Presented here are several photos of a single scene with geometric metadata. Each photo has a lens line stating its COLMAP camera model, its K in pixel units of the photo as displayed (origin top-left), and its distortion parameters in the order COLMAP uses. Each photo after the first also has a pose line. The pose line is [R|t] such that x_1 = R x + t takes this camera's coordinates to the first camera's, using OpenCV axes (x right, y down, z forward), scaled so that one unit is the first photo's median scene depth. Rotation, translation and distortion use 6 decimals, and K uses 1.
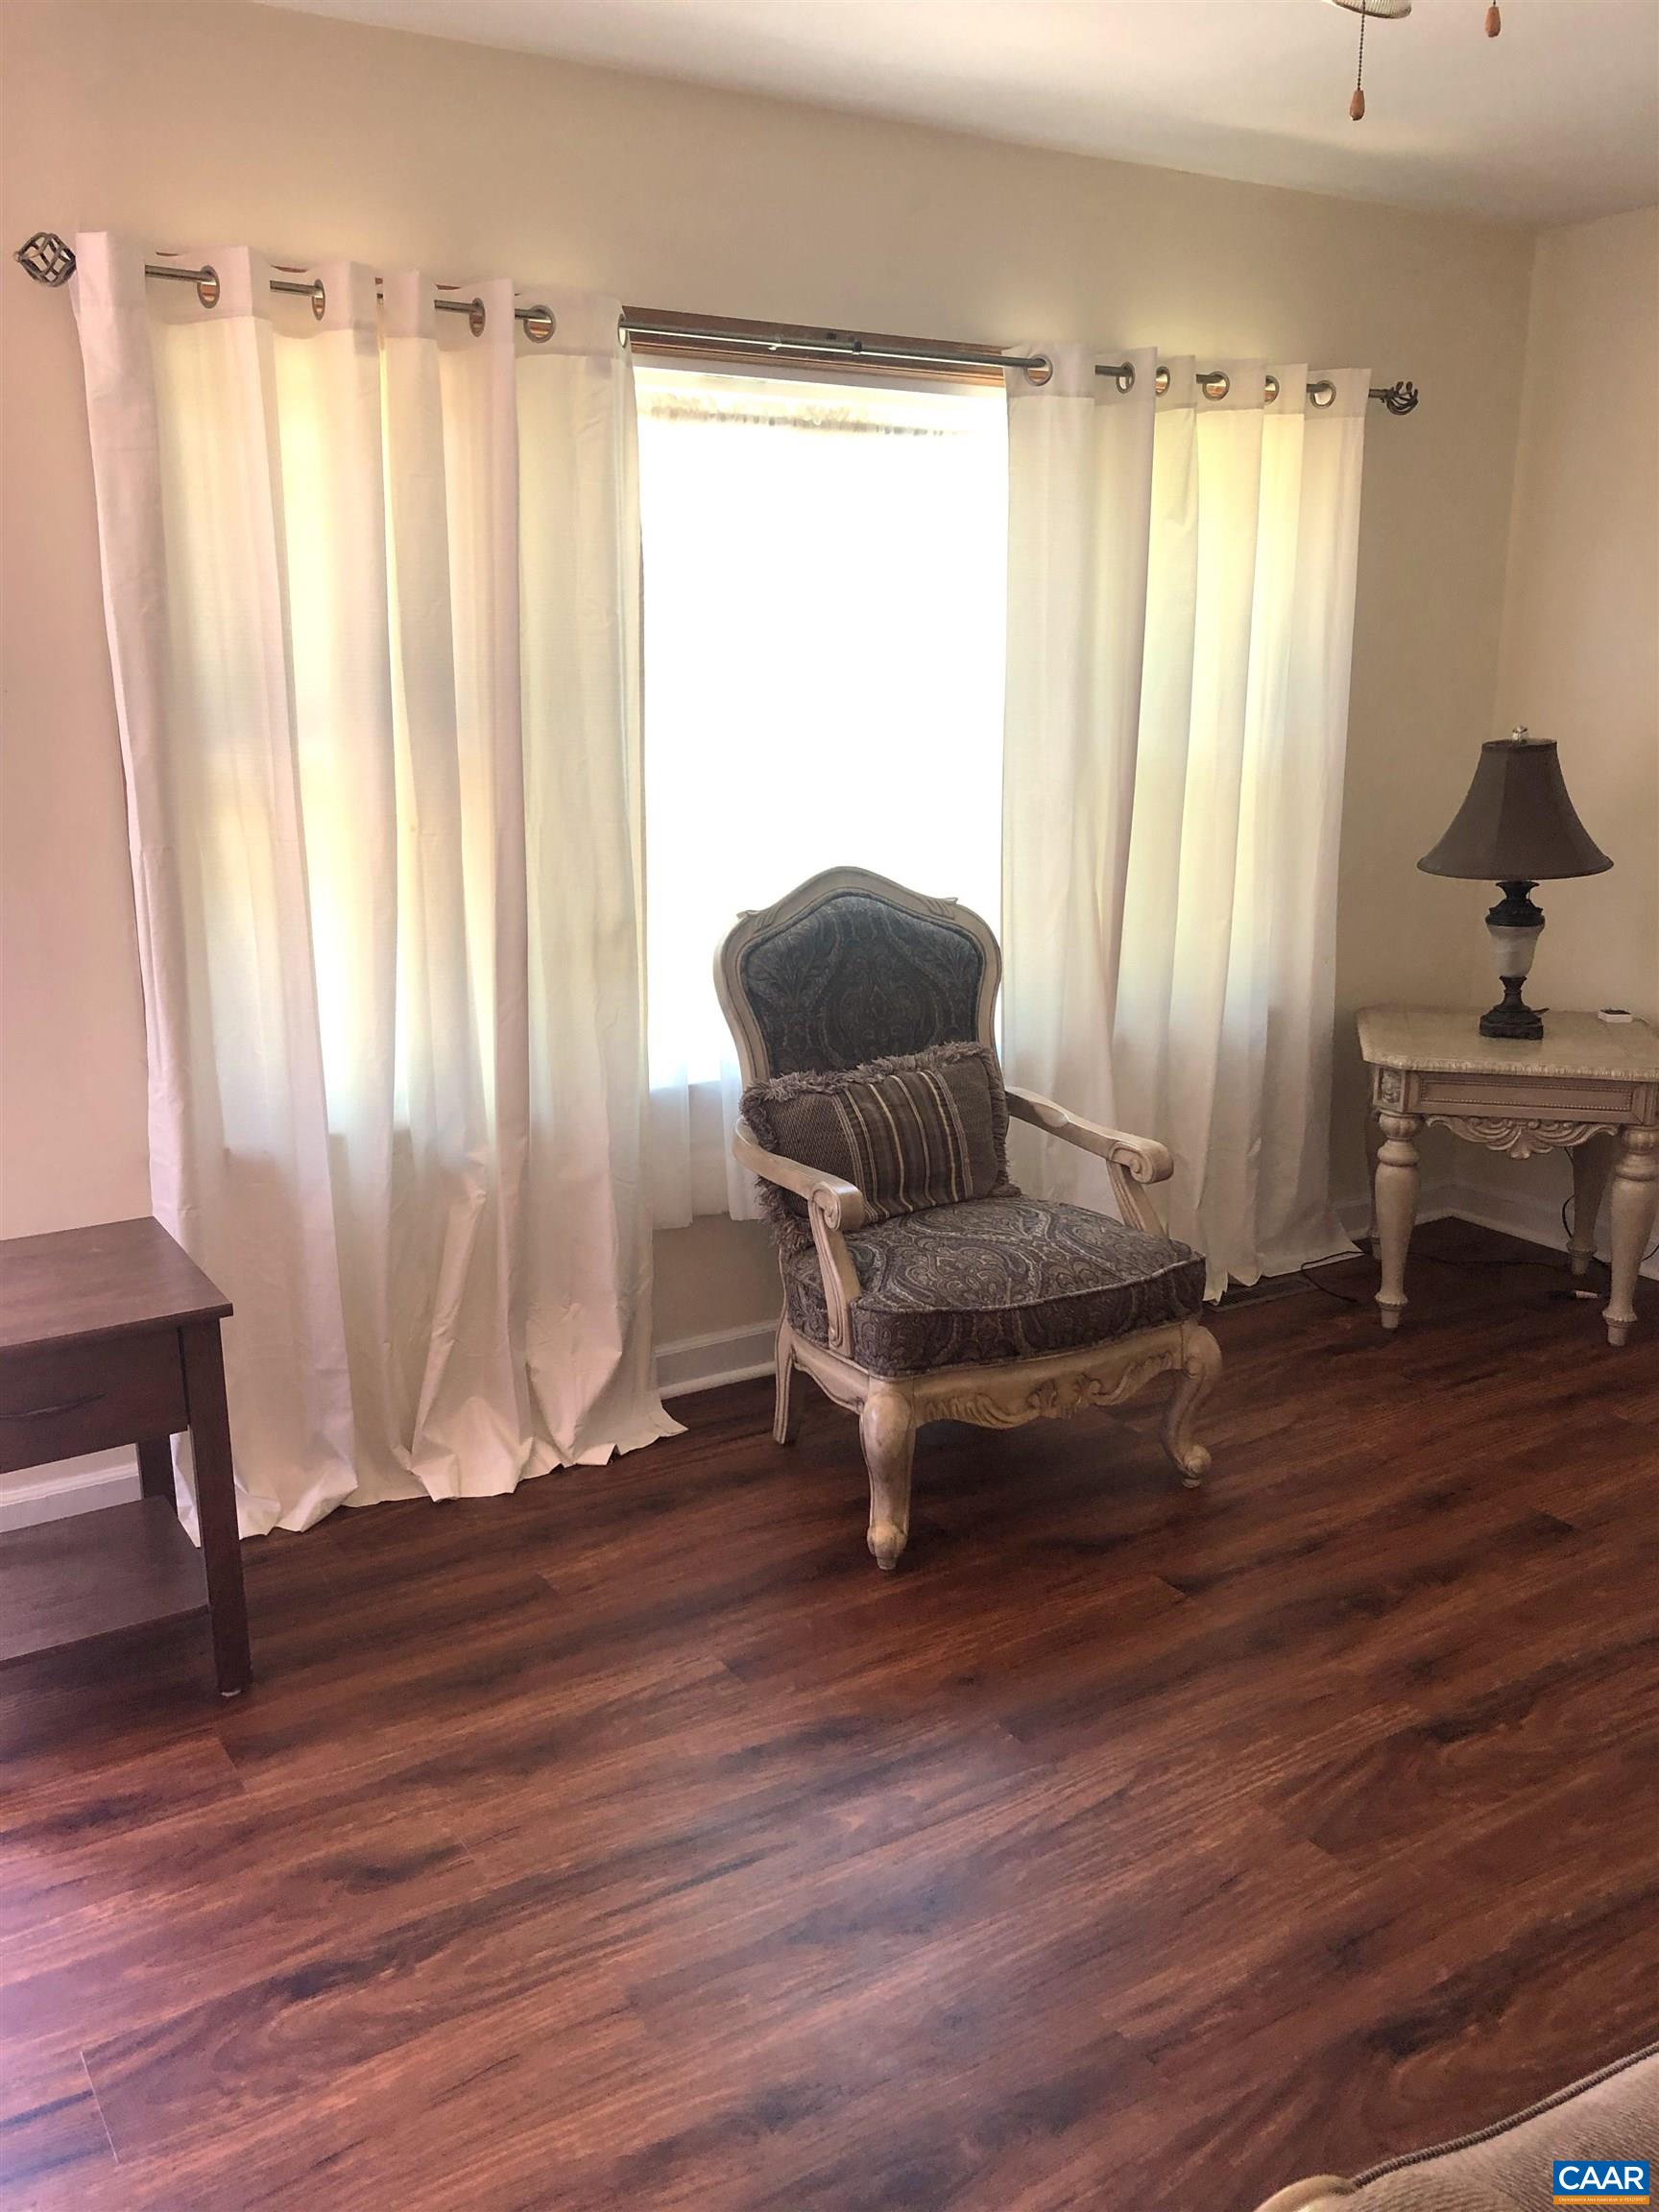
lens RADIAL K [[1814.2, 0, 829.5], [0, 1814.2, 1106.0], [0, 0, 1]] dist [0.001489, -0.000963]
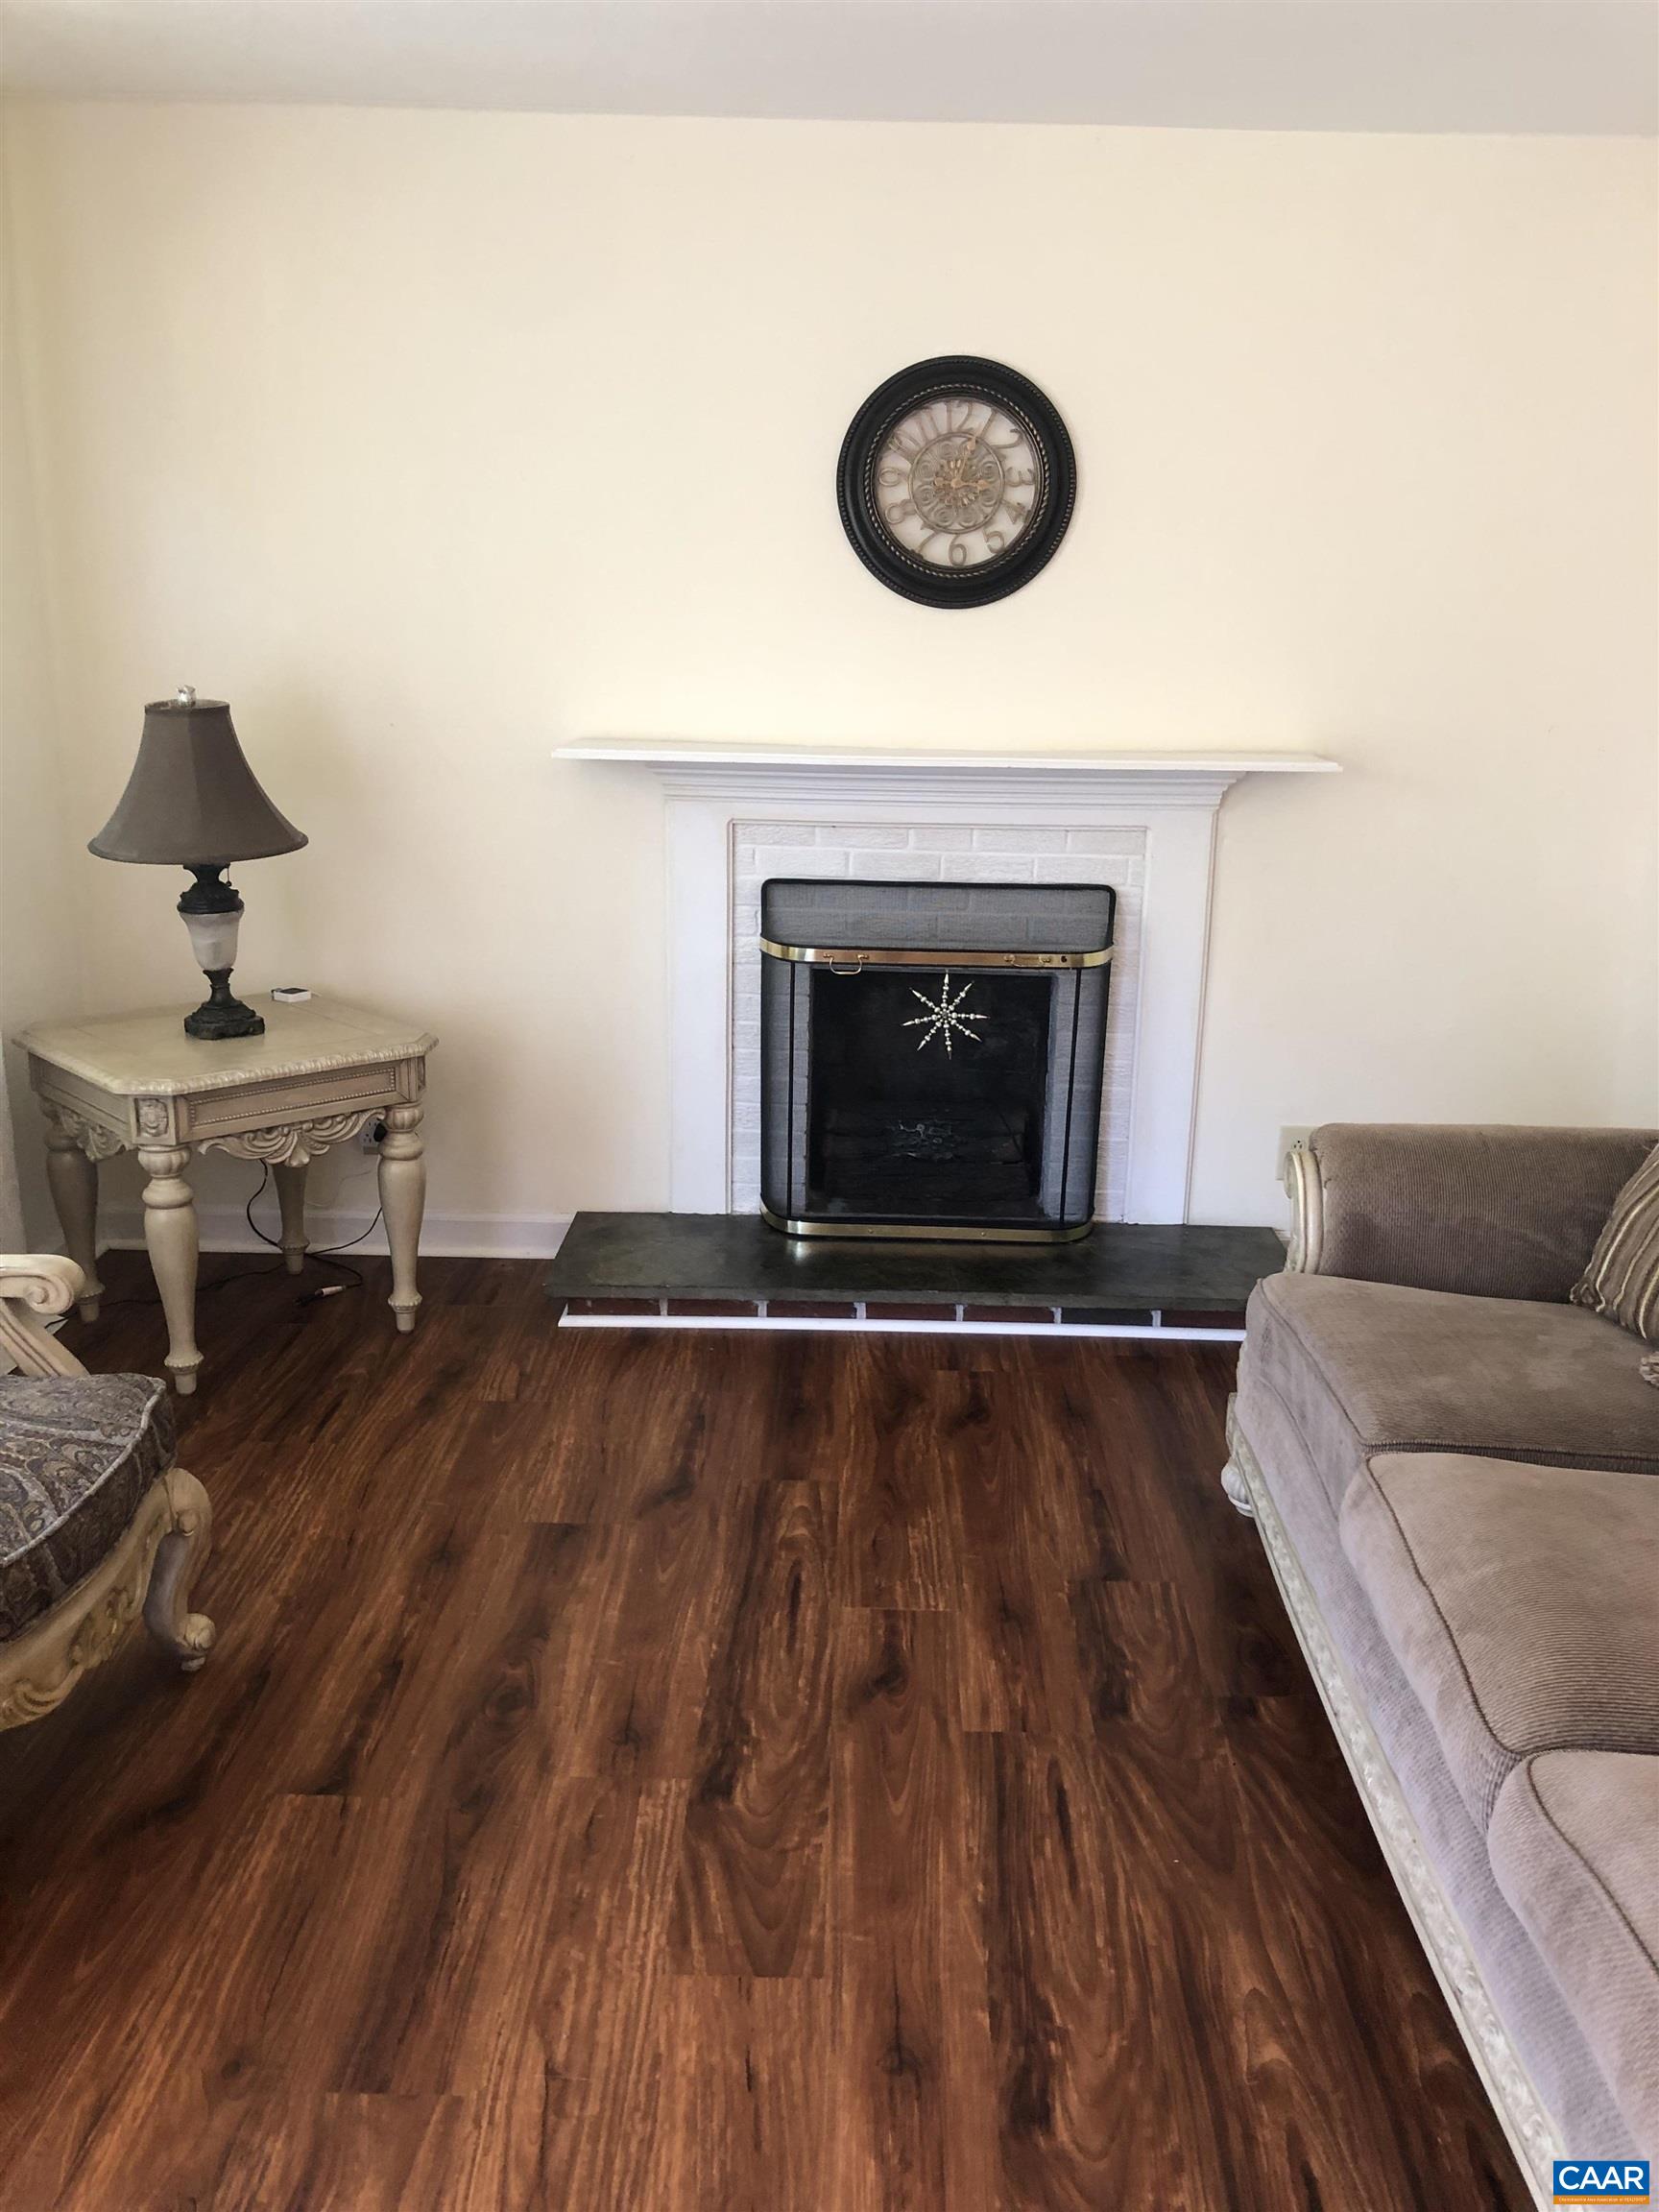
lens RADIAL K [[1814.2, 0, 829.5], [0, 1814.2, 1106.0], [0, 0, 1]] dist [0.001489, -0.000963]
pose [[0.541896, -0.205025, 0.815054, -0.211137], [0.181937, 0.975409, 0.124400, -0.065611], [-0.820517, 0.080877, 0.565872, 0.272692]]
